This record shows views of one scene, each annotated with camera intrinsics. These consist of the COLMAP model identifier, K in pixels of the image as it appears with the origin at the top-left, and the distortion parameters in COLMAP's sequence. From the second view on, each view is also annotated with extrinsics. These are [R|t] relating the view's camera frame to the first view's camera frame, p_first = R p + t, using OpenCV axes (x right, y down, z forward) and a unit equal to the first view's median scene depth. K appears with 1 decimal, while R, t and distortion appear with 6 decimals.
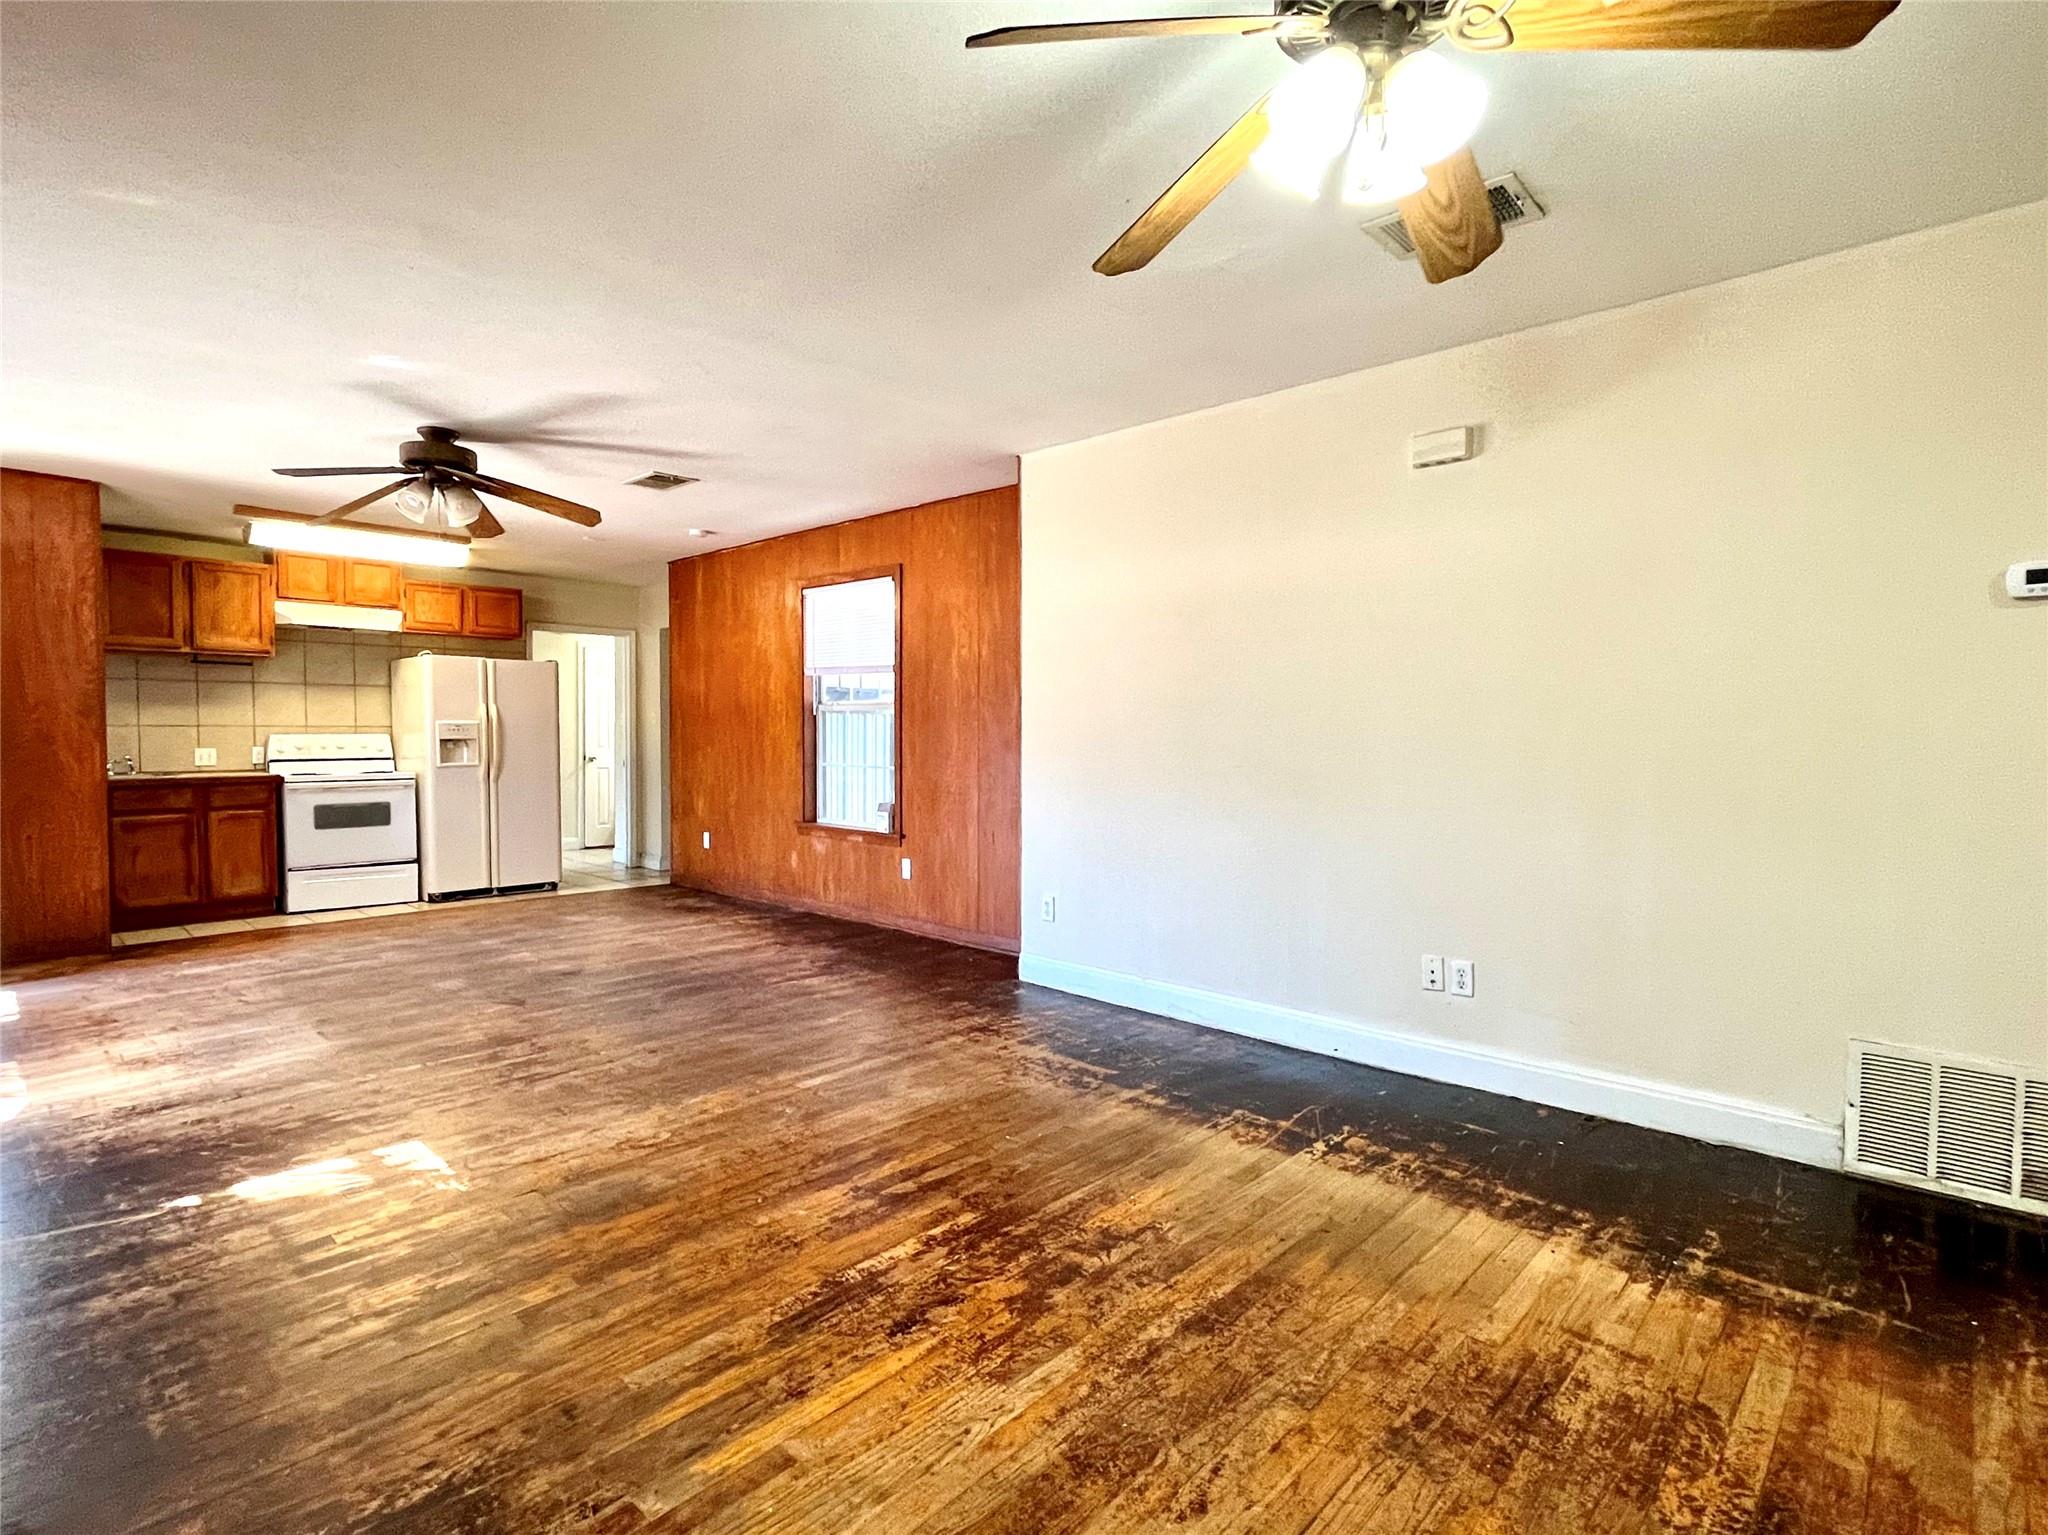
lens RADIAL K [[955.3, 0, 1024.0], [0, 955.3, 767.5], [0, 0, 1]] dist [-0.001278, -0.001100]
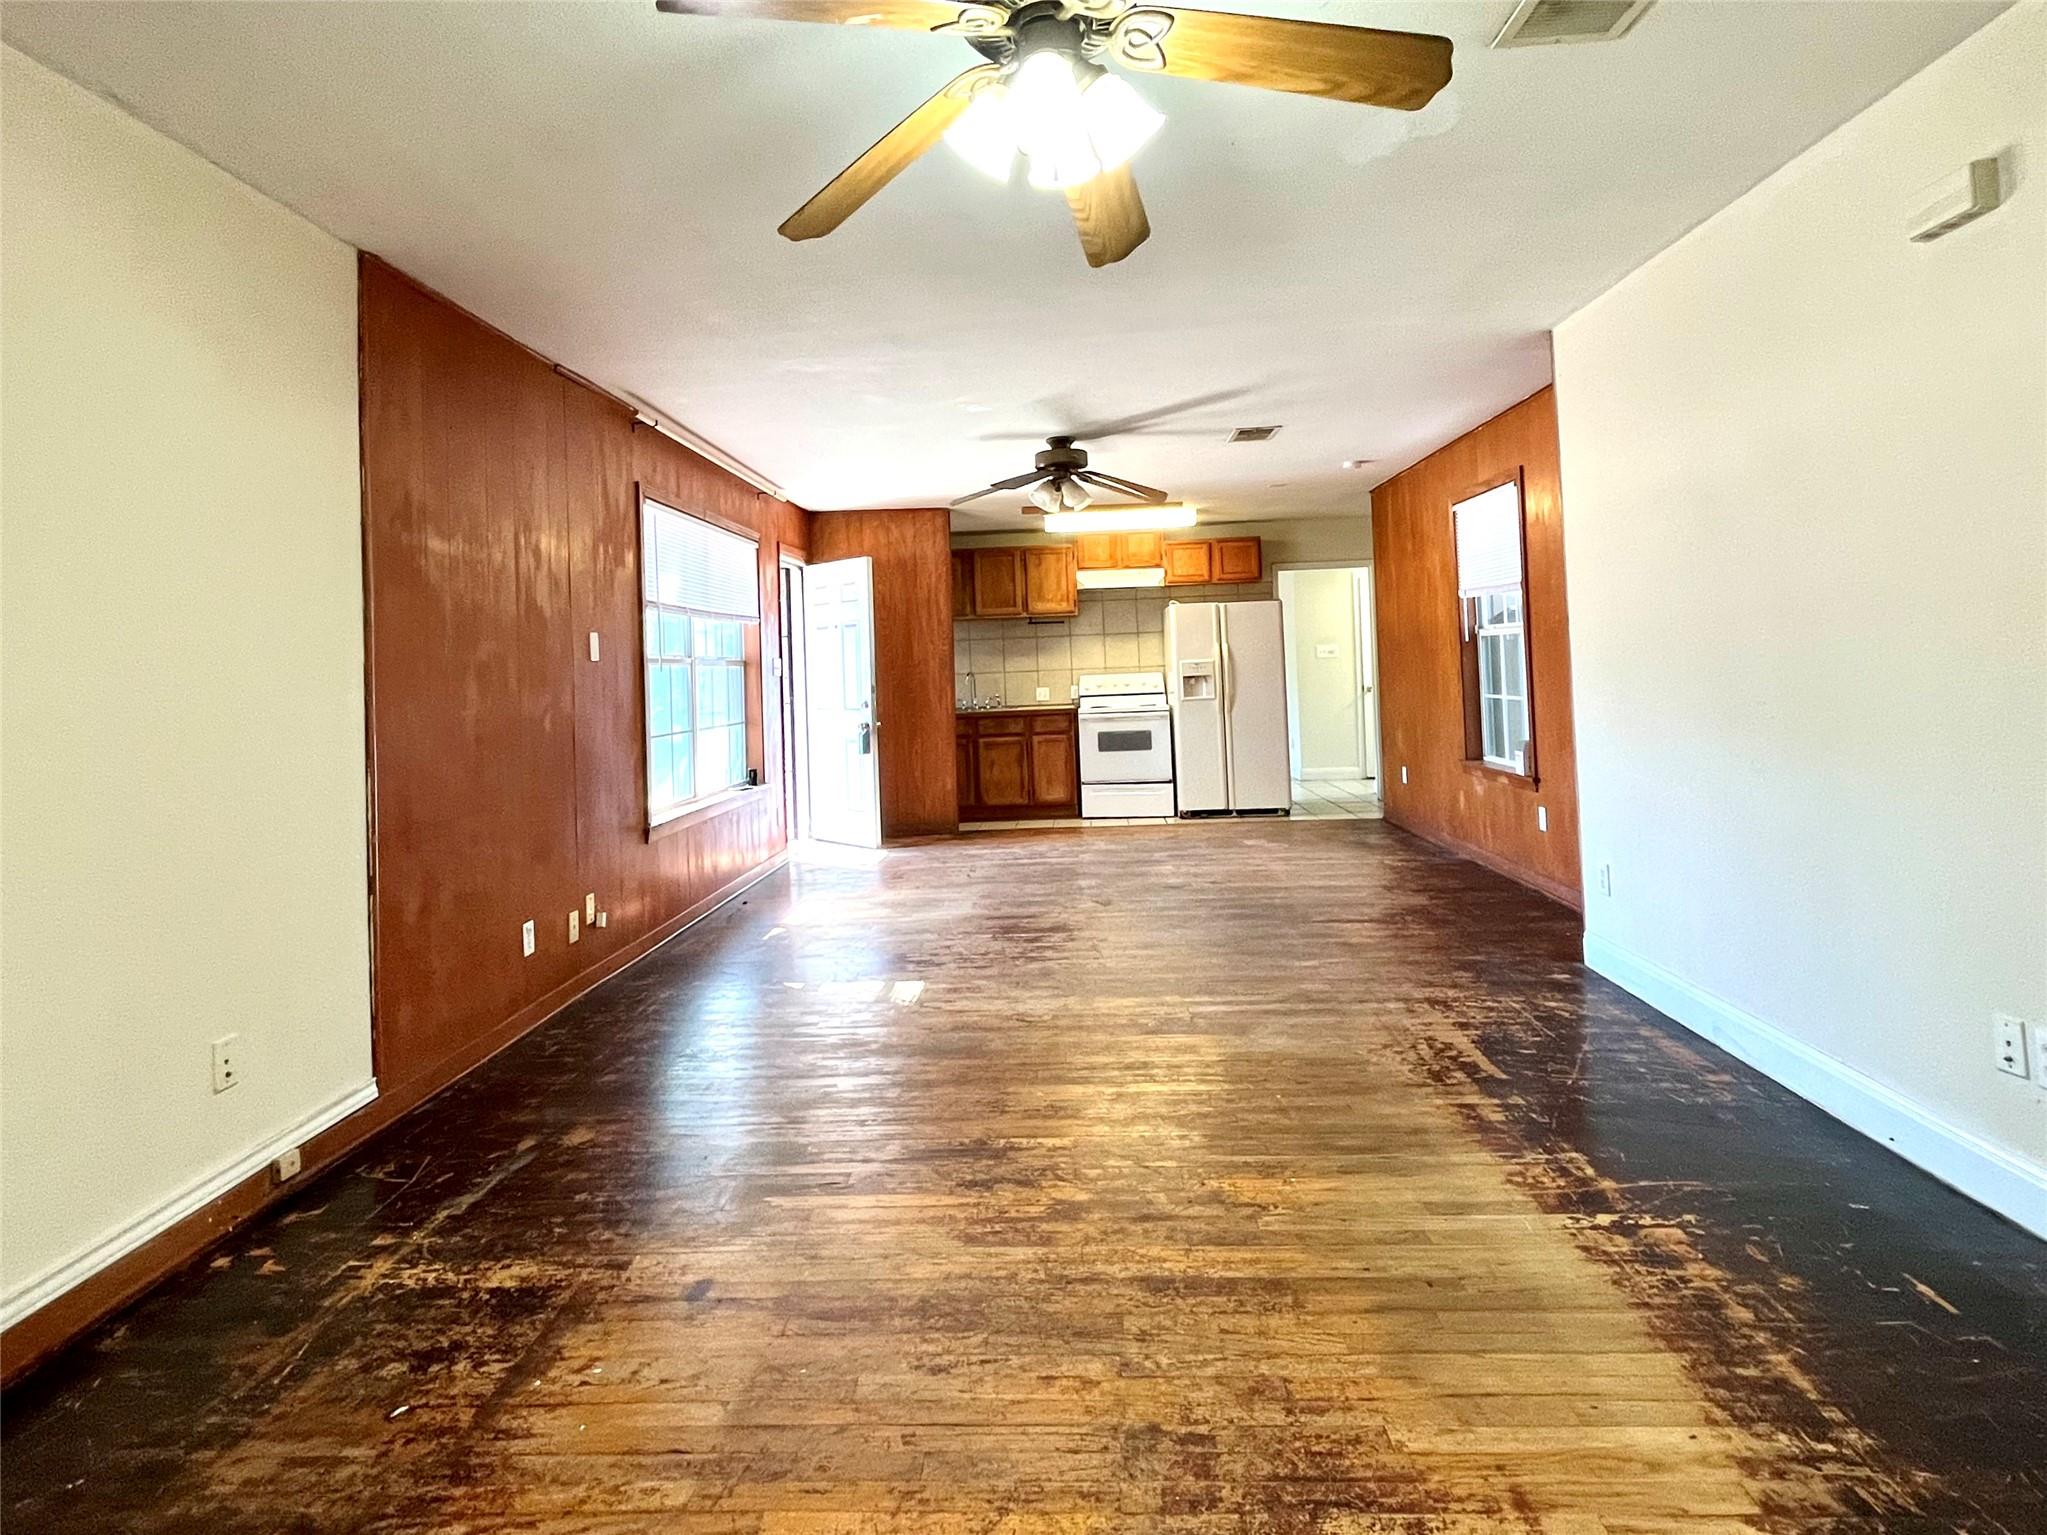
lens RADIAL K [[1013.0, 0, 1022.9], [0, 1013.0, 648.7], [0, 0, 1]] dist [-0.000291, -0.000004]
pose [[0.674890, -0.044968, -0.736547, 0.200565], [0.011746, 0.998670, -0.050209, -0.004789], [0.737825, 0.025234, 0.674520, 0.039282]]
